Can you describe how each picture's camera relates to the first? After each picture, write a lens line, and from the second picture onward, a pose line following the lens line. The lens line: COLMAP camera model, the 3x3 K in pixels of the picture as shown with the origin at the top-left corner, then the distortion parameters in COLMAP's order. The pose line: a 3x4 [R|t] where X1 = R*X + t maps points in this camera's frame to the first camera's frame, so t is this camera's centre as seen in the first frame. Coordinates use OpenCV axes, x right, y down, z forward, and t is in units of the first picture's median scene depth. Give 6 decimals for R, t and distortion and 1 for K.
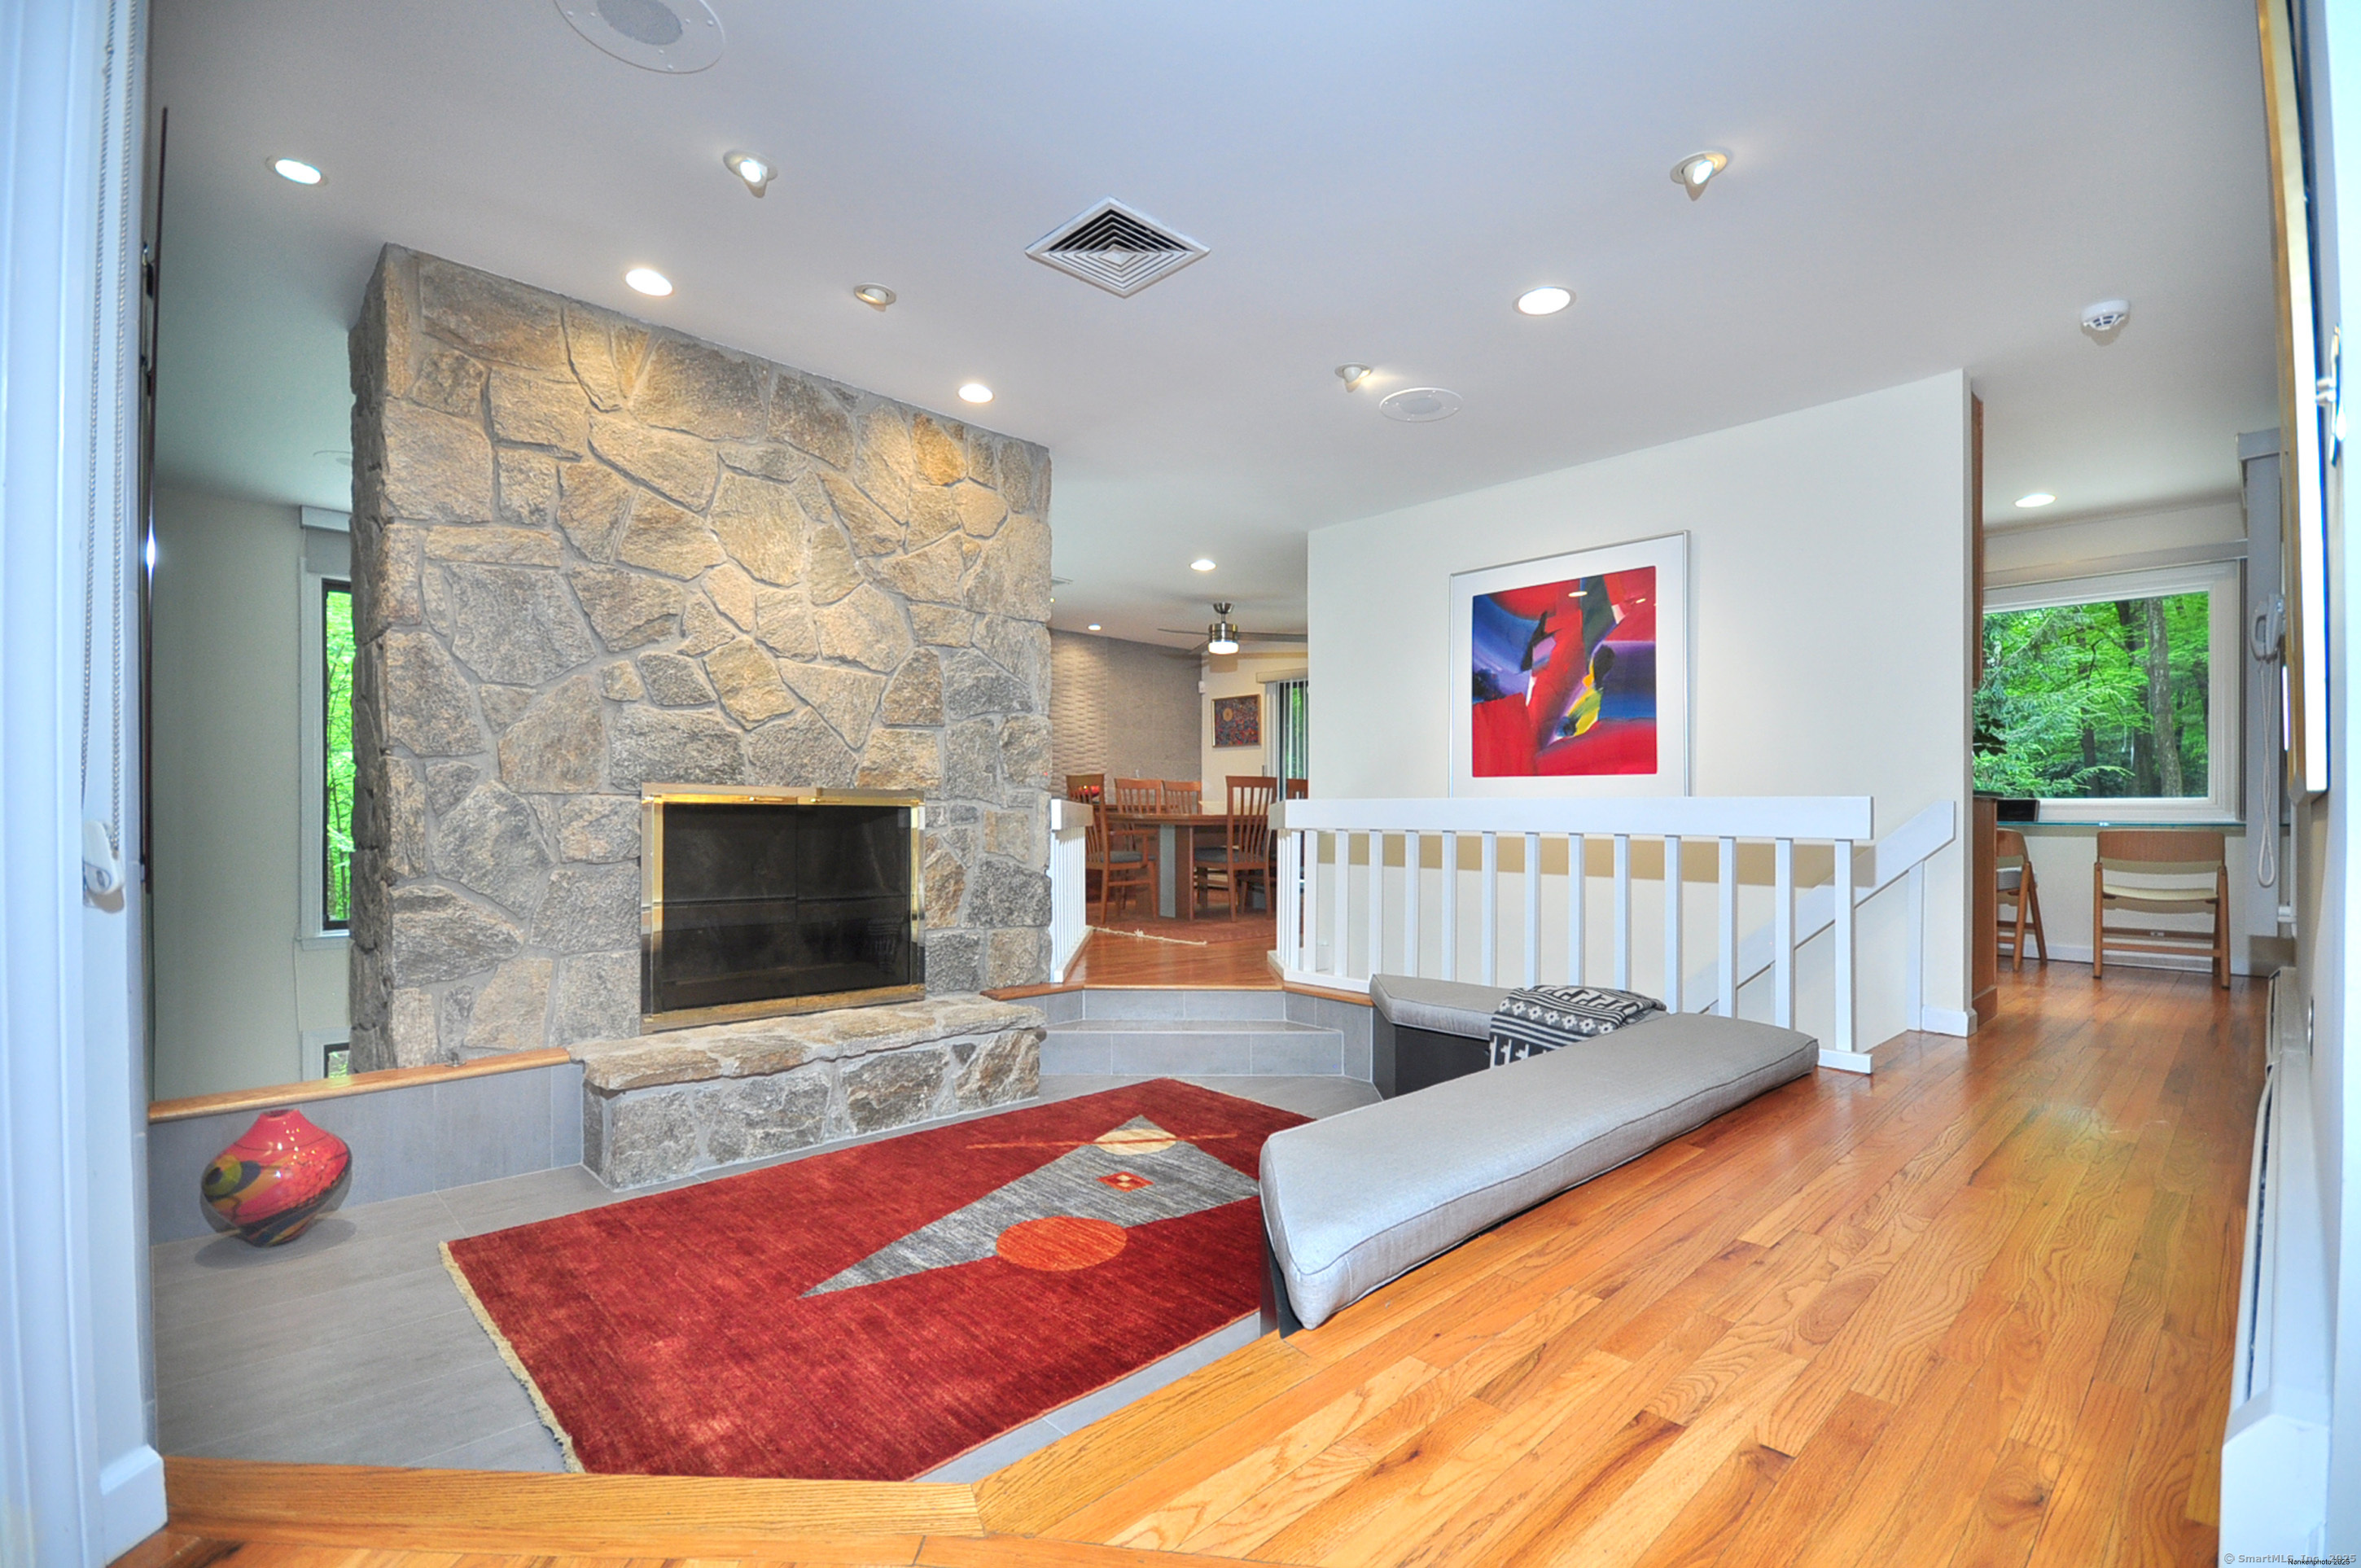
lens RADIAL K [[1042.0, 0, 1182.5], [0, 1042.0, 801.6], [0, 0, 1]] dist [0.009652, -0.009165]
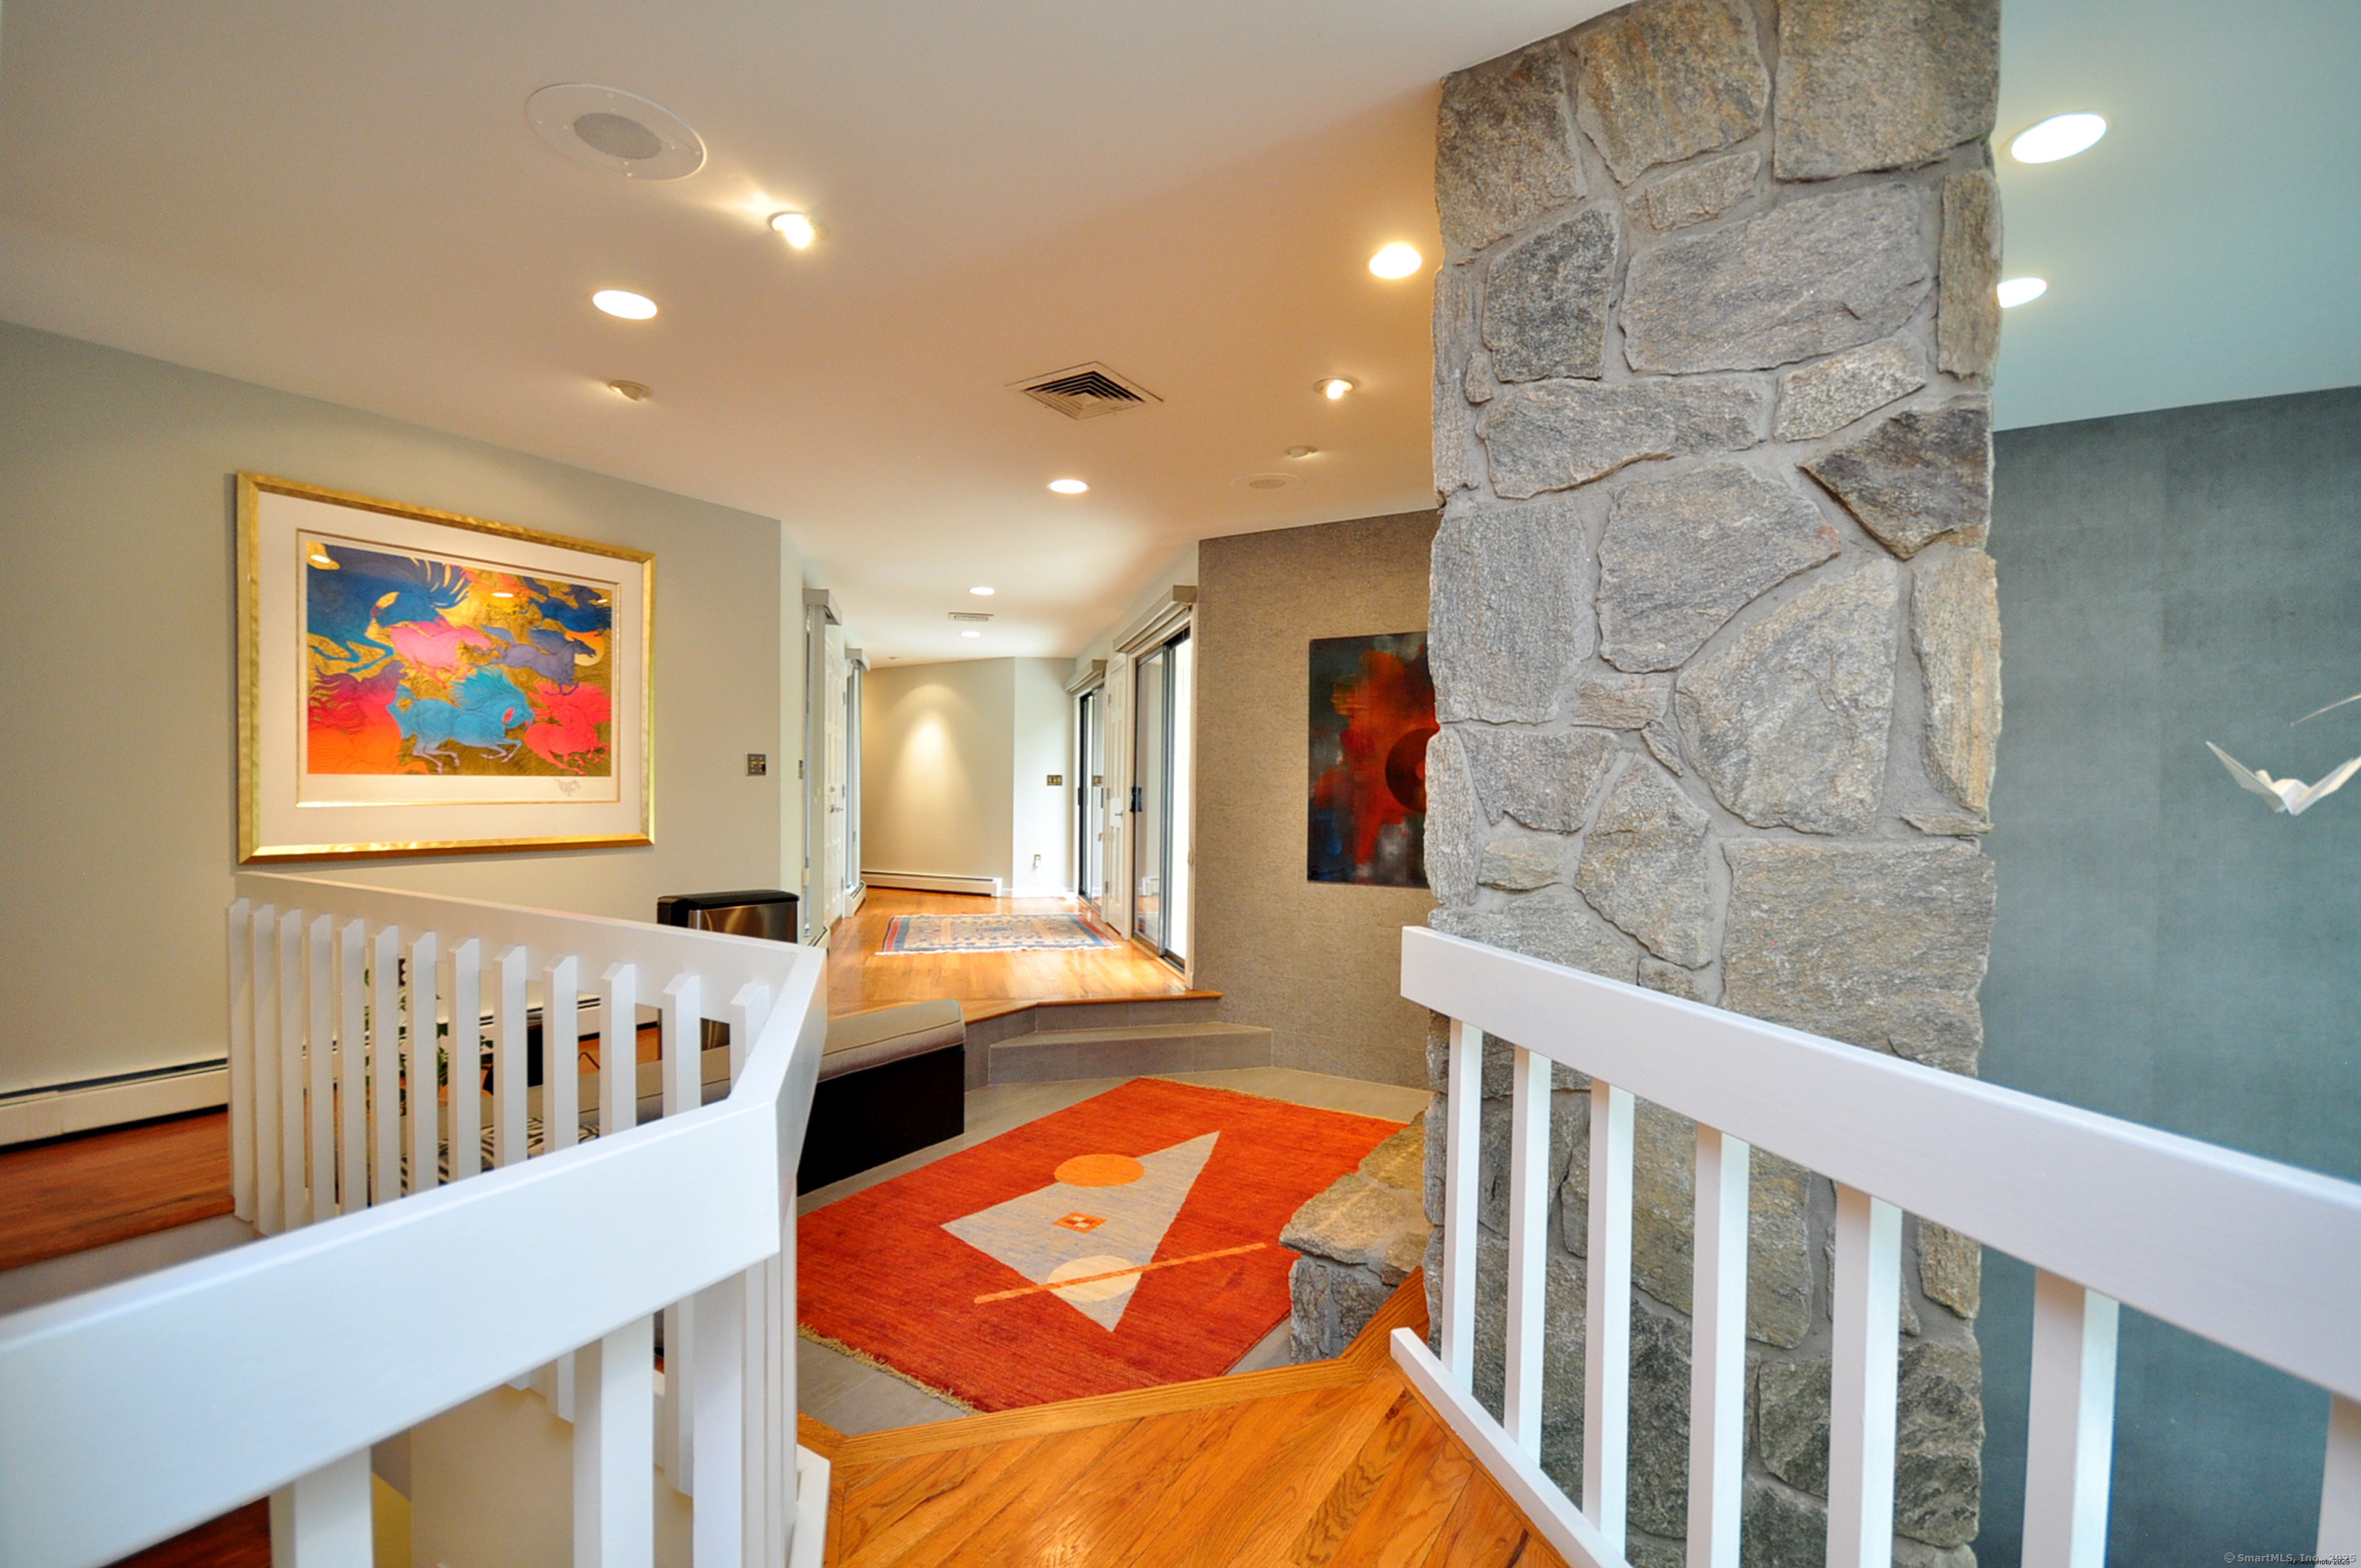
lens RADIAL K [[1042.0, 0, 1195.8], [0, 1042.0, 803.8], [0, 0, 1]] dist [0.009652, -0.009165]
pose [[-0.968116, -0.016028, -0.249988, 0.032927], [-0.015757, 0.999871, -0.003084, -0.022682], [0.250006, 0.000954, -0.968244, 0.635797]]
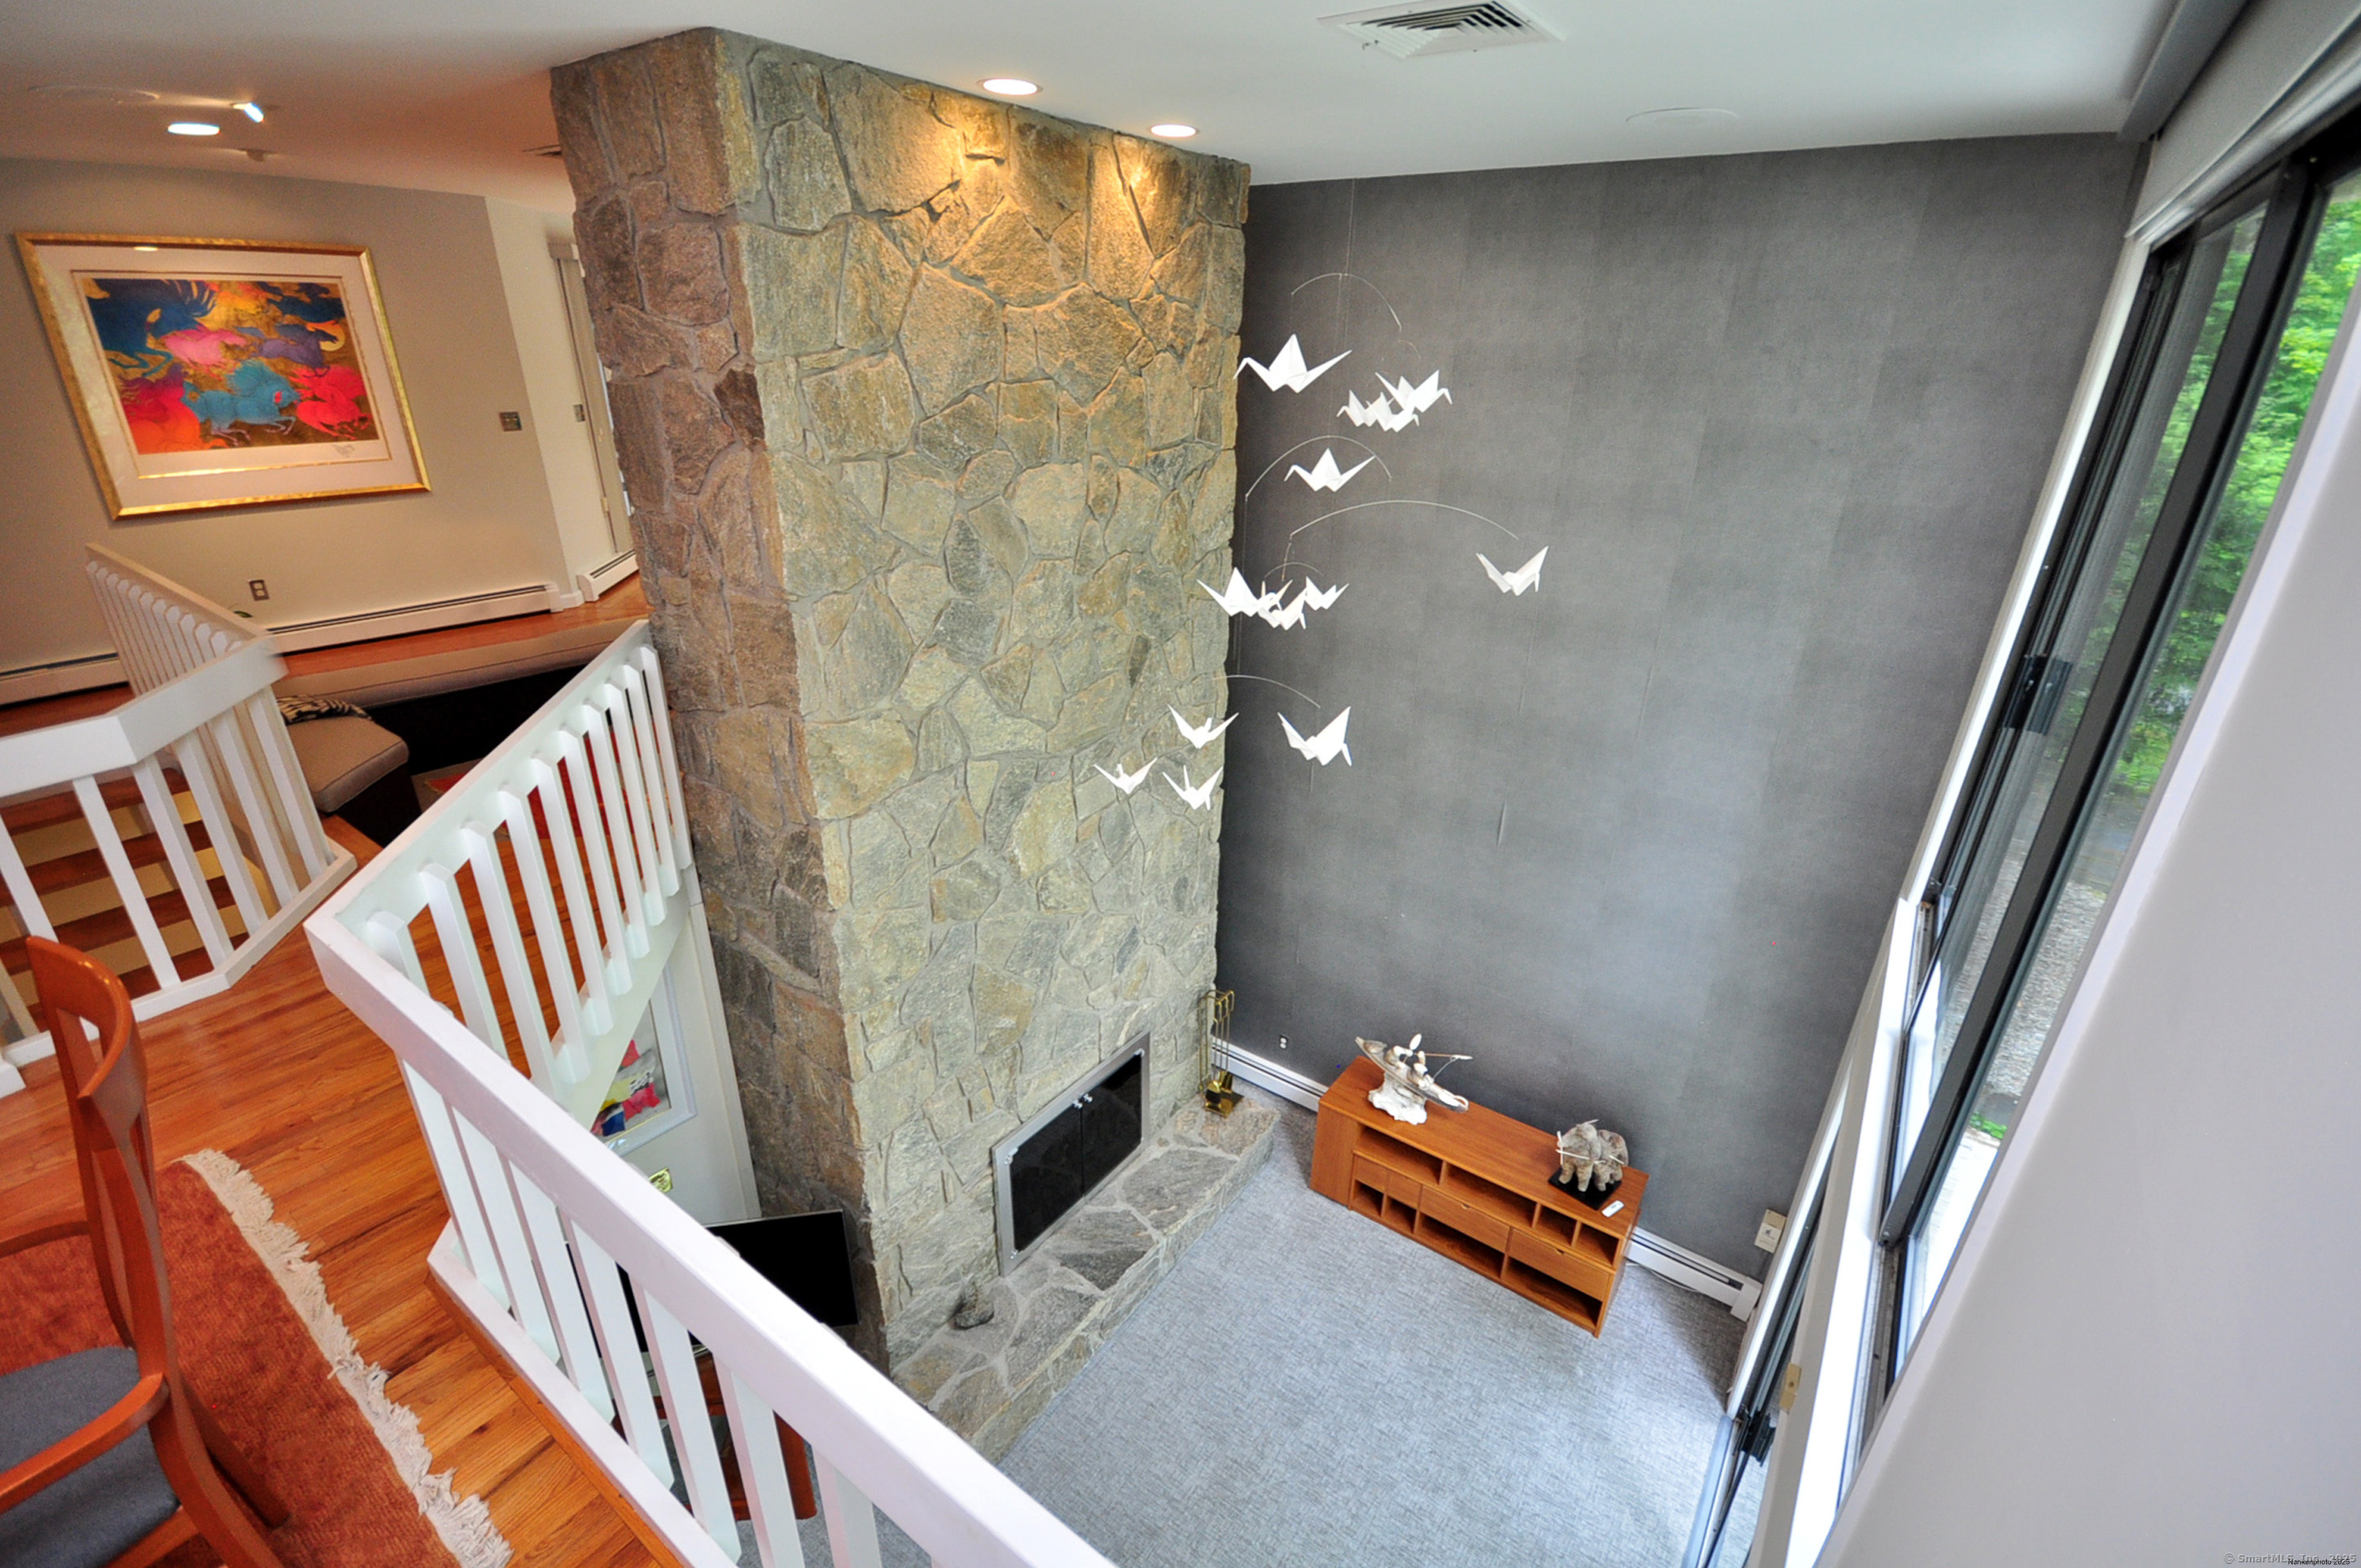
lens RADIAL K [[1042.0, 0, 1183.9], [0, 1042.0, 806.3], [0, 0, 1]] dist [0.009652, -0.009165]
pose [[-0.983693, 0.039363, -0.175497, -0.185122], [-0.033652, 0.918243, 0.394585, -0.093702], [0.176681, 0.394056, -0.901944, 0.849080]]
